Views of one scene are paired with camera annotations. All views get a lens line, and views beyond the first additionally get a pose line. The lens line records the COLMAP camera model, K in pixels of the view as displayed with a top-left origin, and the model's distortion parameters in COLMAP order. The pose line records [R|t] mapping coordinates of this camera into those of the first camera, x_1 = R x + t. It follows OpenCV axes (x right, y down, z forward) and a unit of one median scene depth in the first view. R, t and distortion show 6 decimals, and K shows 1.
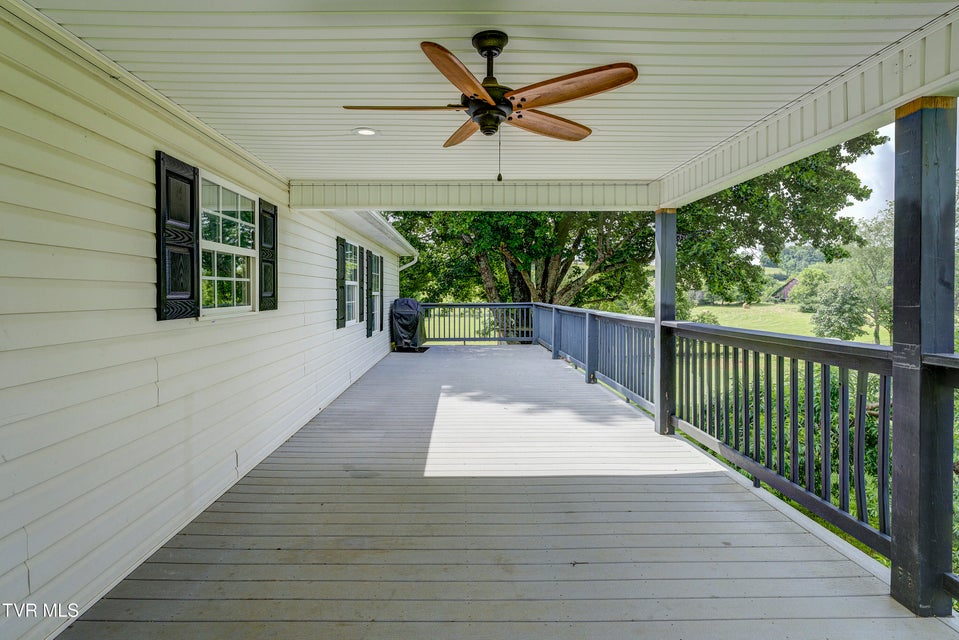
lens RADIAL K [[507.2, 0, 473.9], [0, 507.2, 303.6], [0, 0, 1]] dist [0.004914, 0.001032]
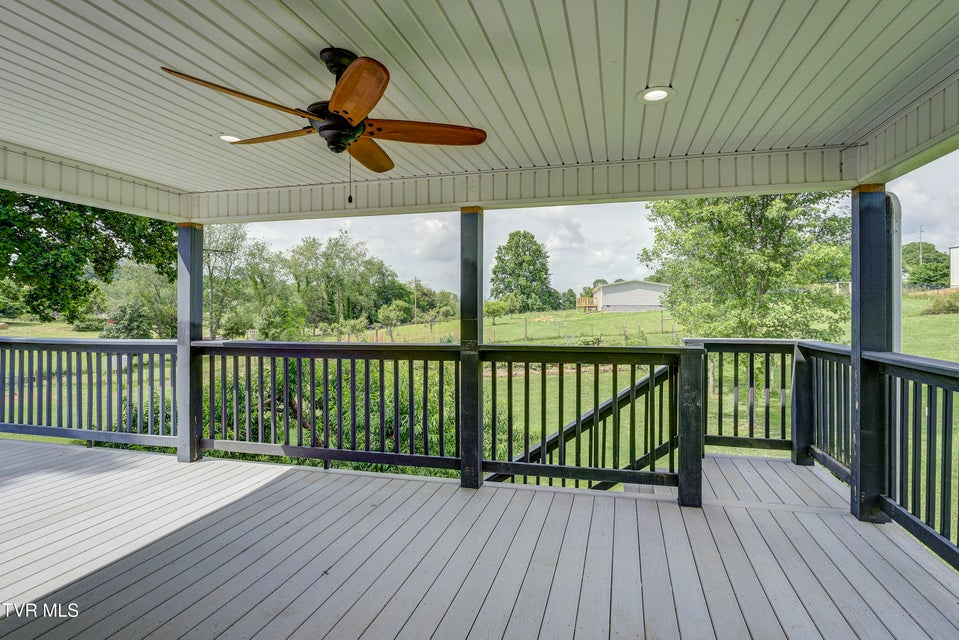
lens RADIAL K [[507.2, 0, 484.5], [0, 507.2, 314.0], [0, 0, 1]] dist [0.004914, 0.001032]
pose [[0.261904, -0.006743, 0.965070, -0.490977], [0.020304, 0.999793, 0.001475, -0.009234], [-0.964880, 0.019208, 0.261986, 0.277041]]
